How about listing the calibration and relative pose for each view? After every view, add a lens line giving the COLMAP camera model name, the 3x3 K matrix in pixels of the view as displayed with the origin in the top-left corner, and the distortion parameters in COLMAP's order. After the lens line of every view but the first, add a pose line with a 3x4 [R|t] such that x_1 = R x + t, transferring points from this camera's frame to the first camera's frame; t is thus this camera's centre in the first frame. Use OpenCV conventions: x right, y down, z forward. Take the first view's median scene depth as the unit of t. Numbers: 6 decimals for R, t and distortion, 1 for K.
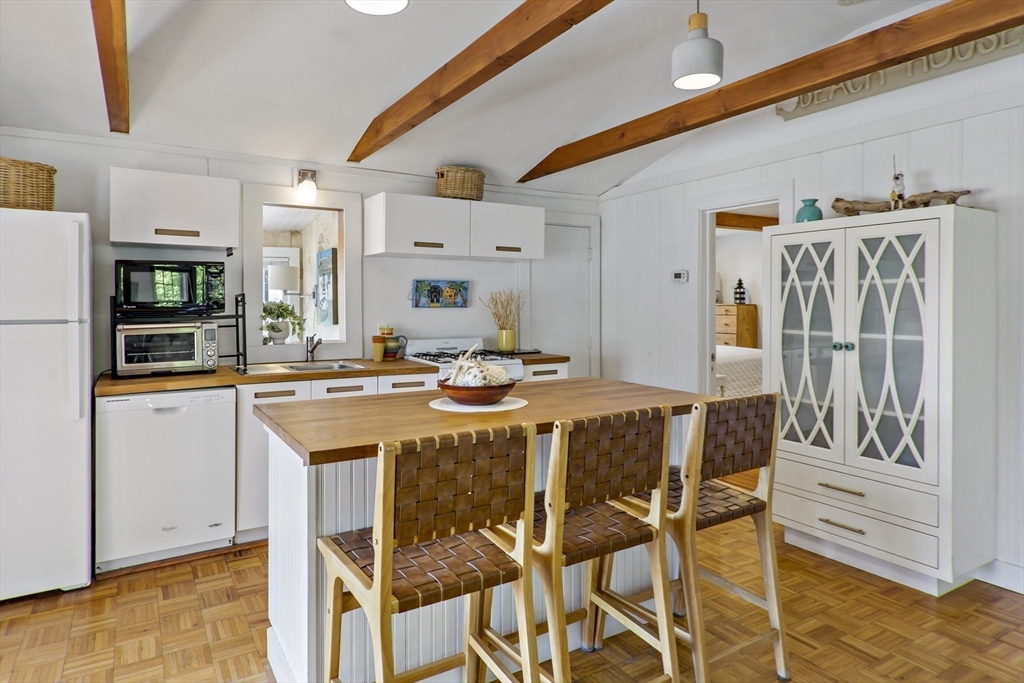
lens RADIAL K [[561.5, 0, 513.2], [0, 561.5, 305.8], [0, 0, 1]] dist [0.000923, -0.000097]
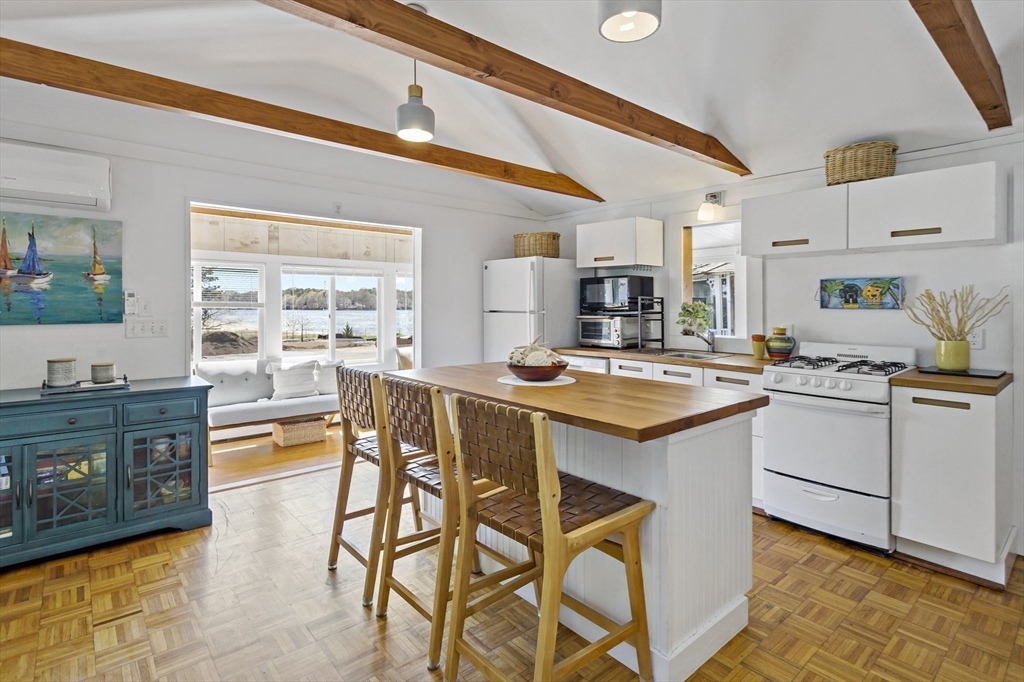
lens RADIAL K [[514.3, 0, 513.3], [0, 514.3, 304.6], [0, 0, 1]] dist [0.003592, 0.000670]
pose [[0.159978, 0.004244, -0.987111, 0.580390], [-0.005733, 0.999978, 0.003370, -0.003617], [0.987104, 0.005120, 0.159999, 0.352859]]
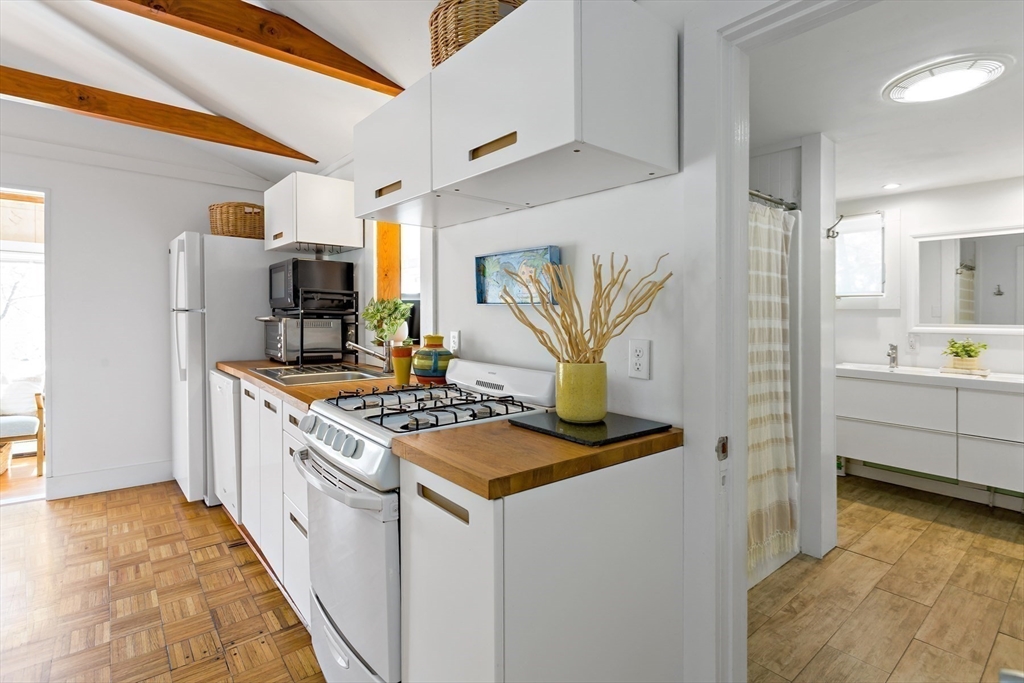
lens RADIAL K [[498.2, 0, 512.9], [0, 498.2, 316.5], [0, 0, 1]] dist [0.000046, 0.000100]
pose [[0.136039, 0.007885, -0.990672, 0.324692], [-0.020031, 0.999786, 0.005207, 0.011318], [0.990501, 0.019136, 0.136168, 0.957105]]
